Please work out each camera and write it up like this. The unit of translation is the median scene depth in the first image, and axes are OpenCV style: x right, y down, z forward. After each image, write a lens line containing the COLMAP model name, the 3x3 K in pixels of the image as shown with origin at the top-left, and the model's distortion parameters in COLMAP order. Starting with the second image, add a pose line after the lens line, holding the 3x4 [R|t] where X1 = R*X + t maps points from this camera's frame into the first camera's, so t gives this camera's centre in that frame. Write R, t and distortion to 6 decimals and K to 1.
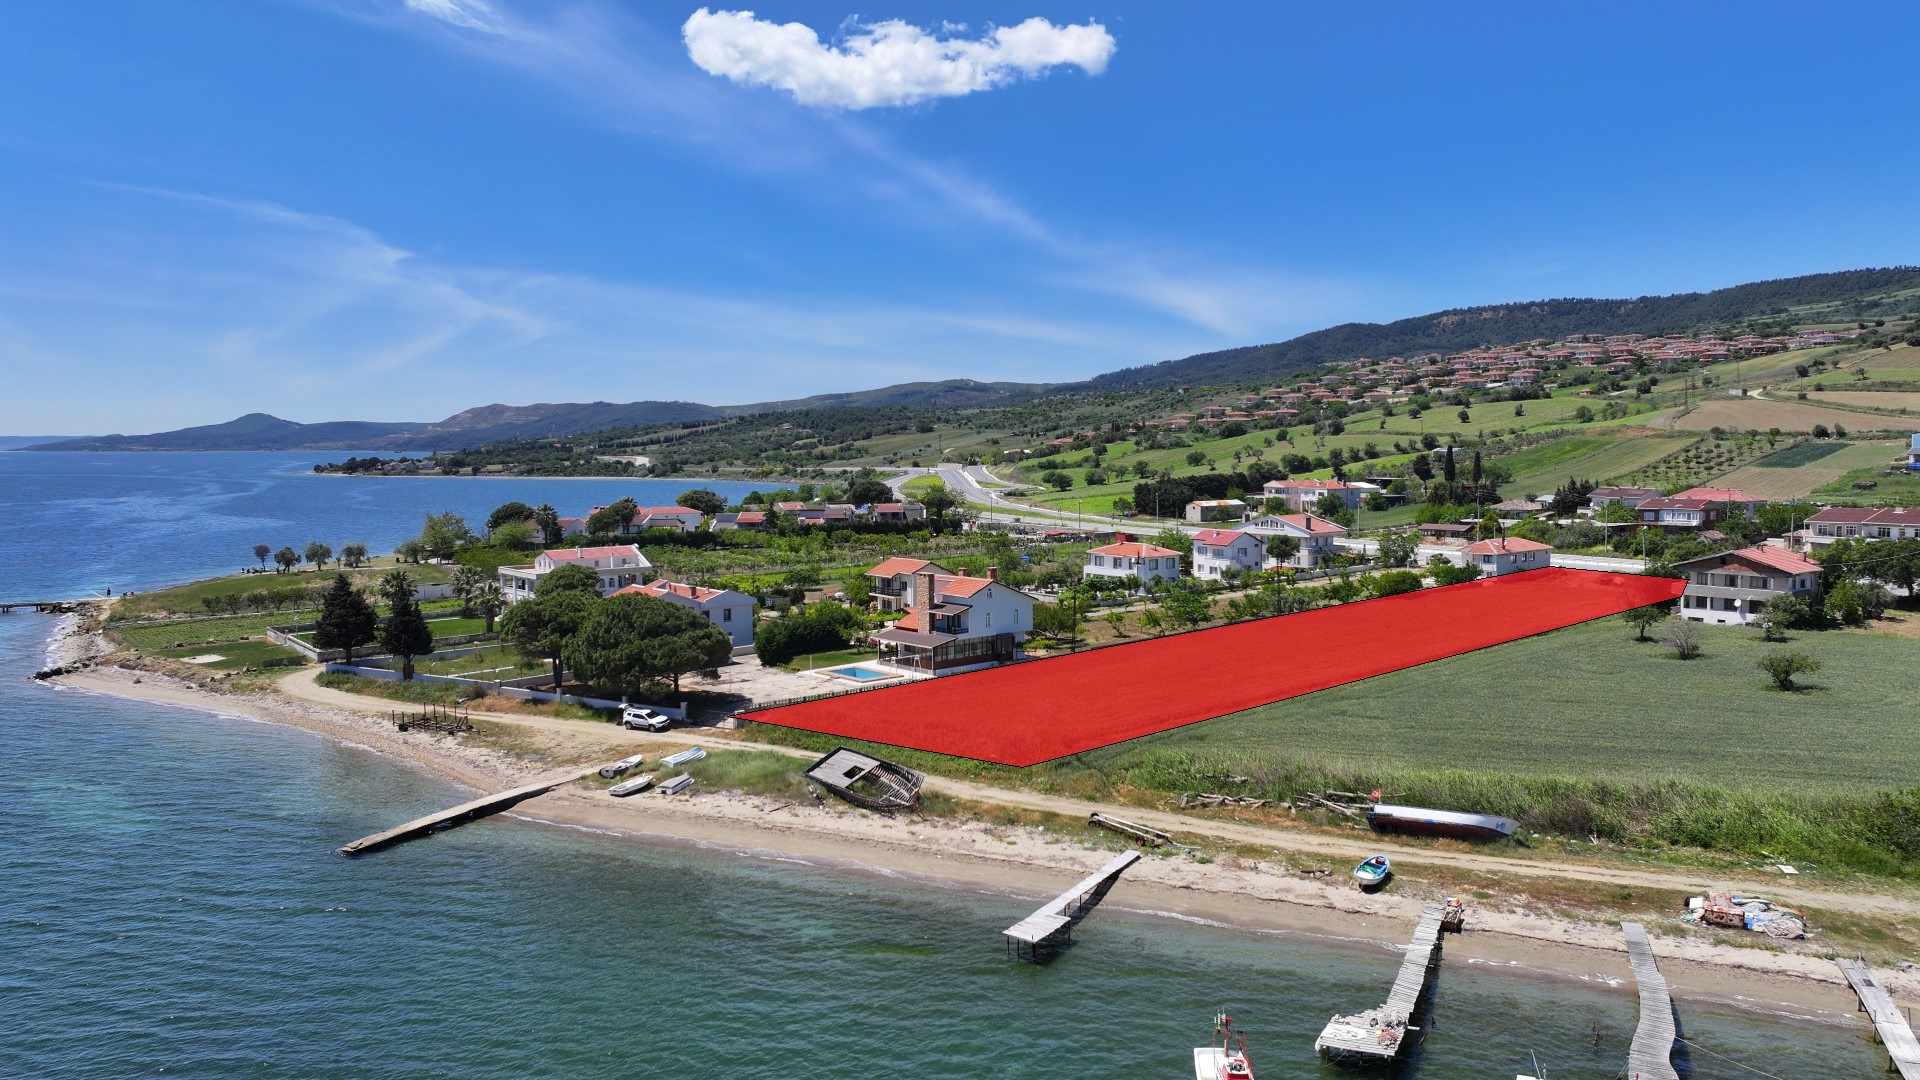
lens RADIAL K [[1347.3, 0, 963.0], [0, 1347.3, 535.7], [0, 0, 1]] dist [0.004618, 0.004010]
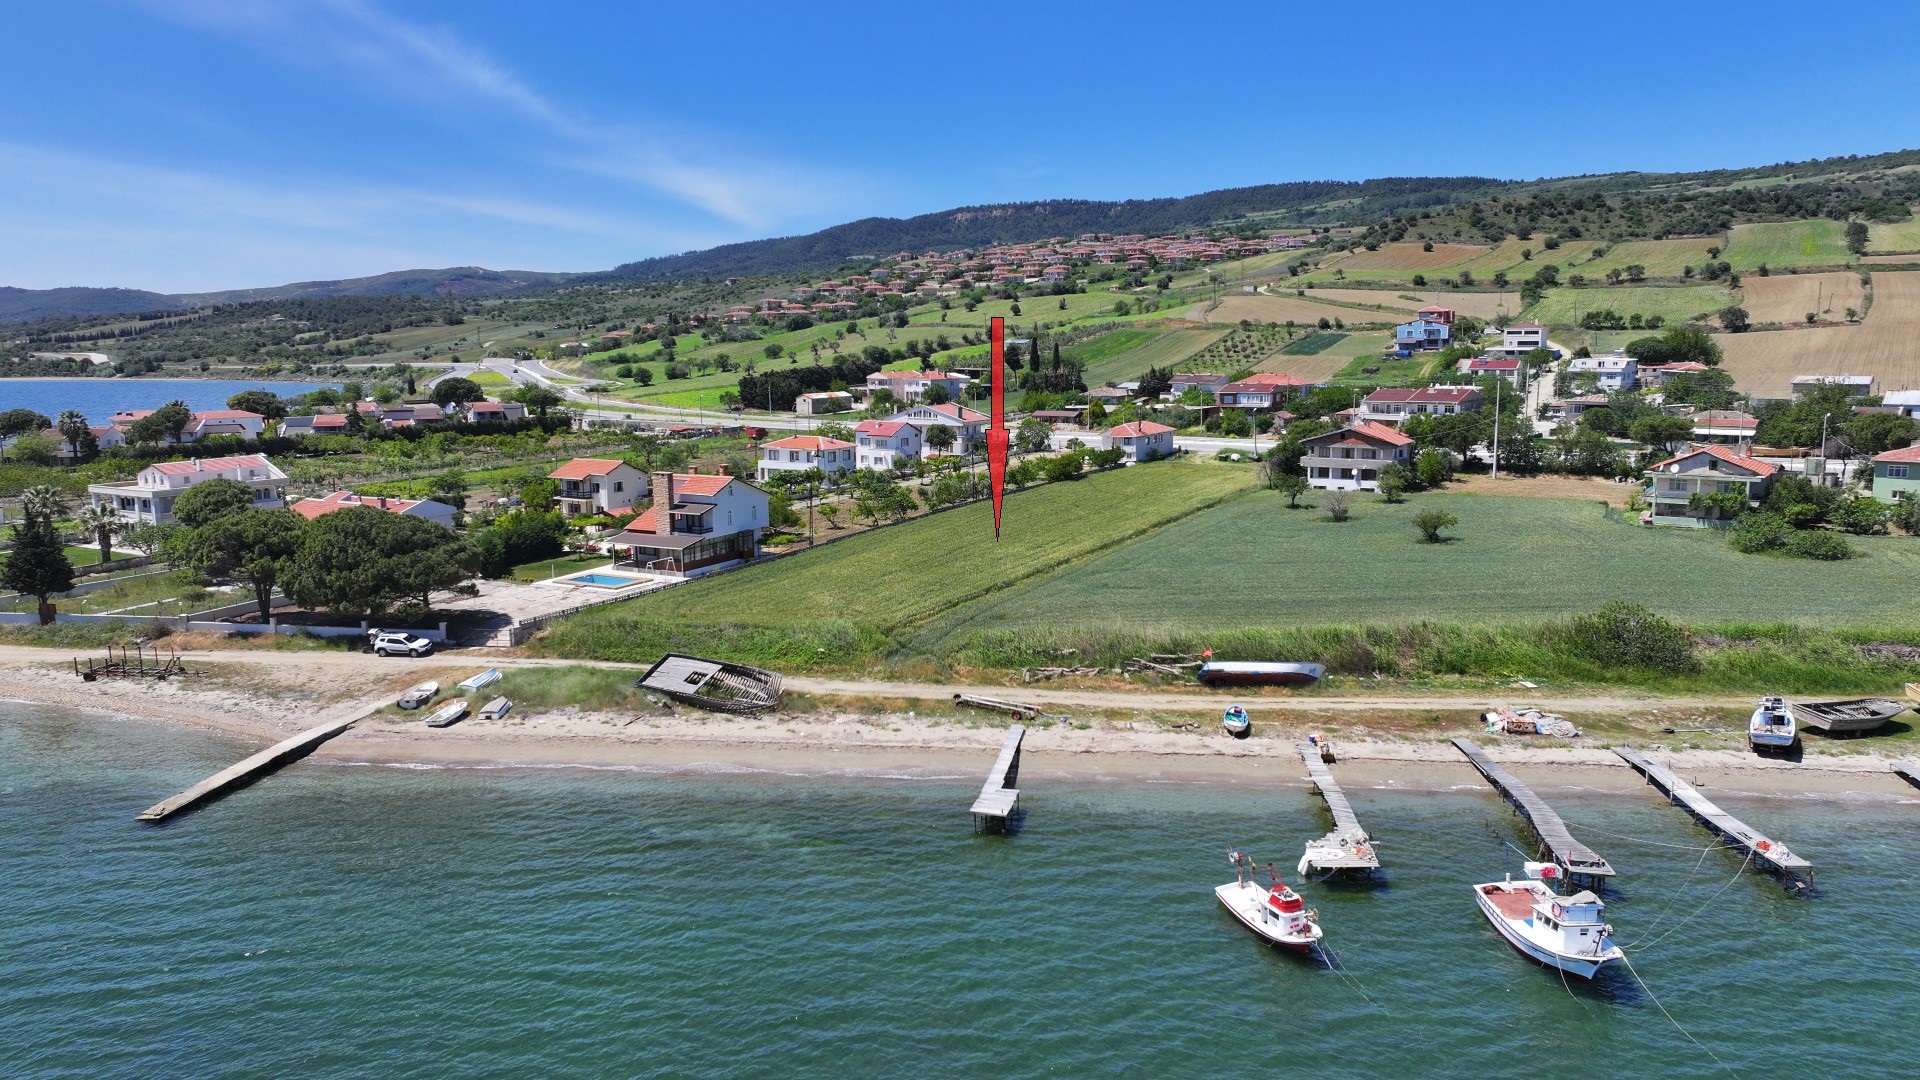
lens RADIAL K [[1347.3, 0, 961.0], [0, 1347.3, 522.4], [0, 0, 1]] dist [0.004618, 0.004010]
pose [[0.939867, -0.050311, 0.337816, -0.088957], [0.026846, 0.996913, 0.073781, -0.001154], [-0.340485, -0.060275, 0.938316, 0.011556]]
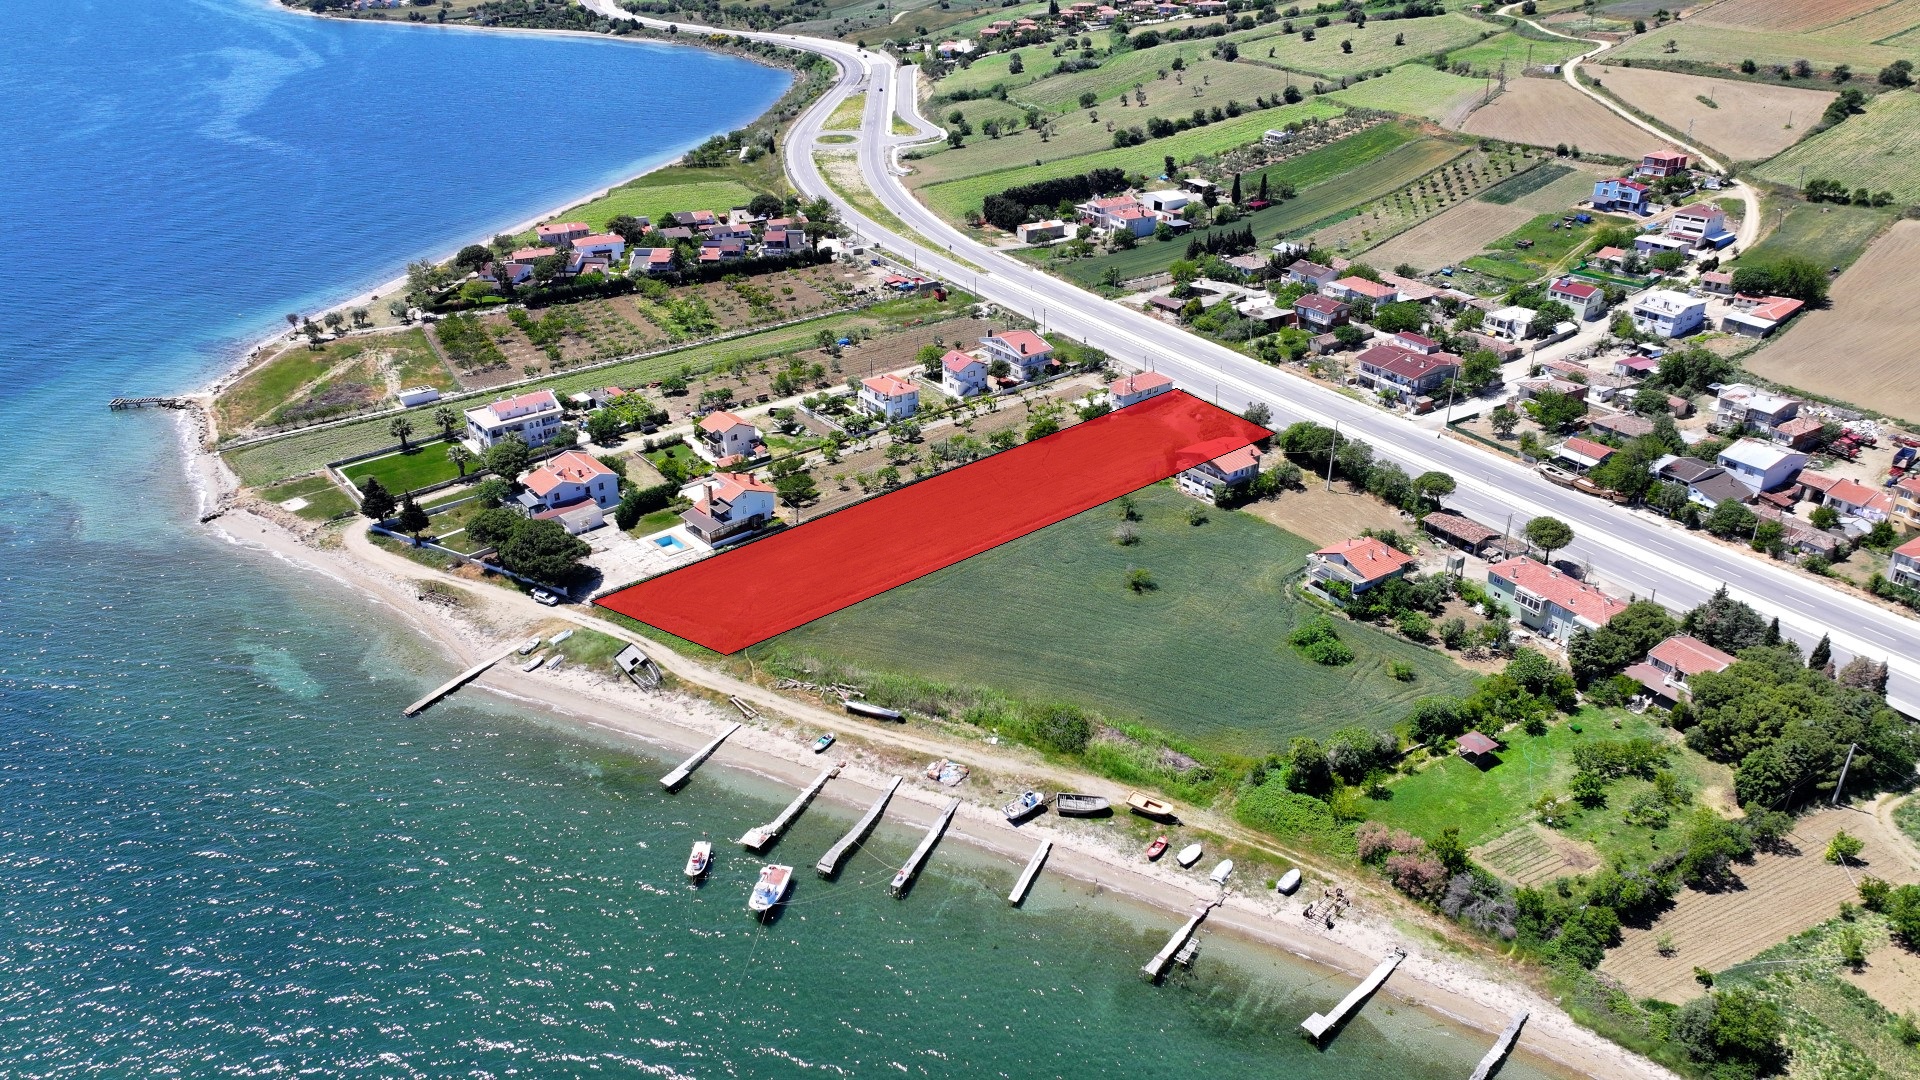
lens RADIAL K [[1347.3, 0, 962.3], [0, 1347.3, 545.9], [0, 0, 1]] dist [0.004618, 0.004010]
pose [[0.999927, 0.004572, -0.011227, 0.184052], [0.000154, 0.921283, 0.388893, -0.328925], [0.012121, -0.388866, 0.921214, -0.357100]]
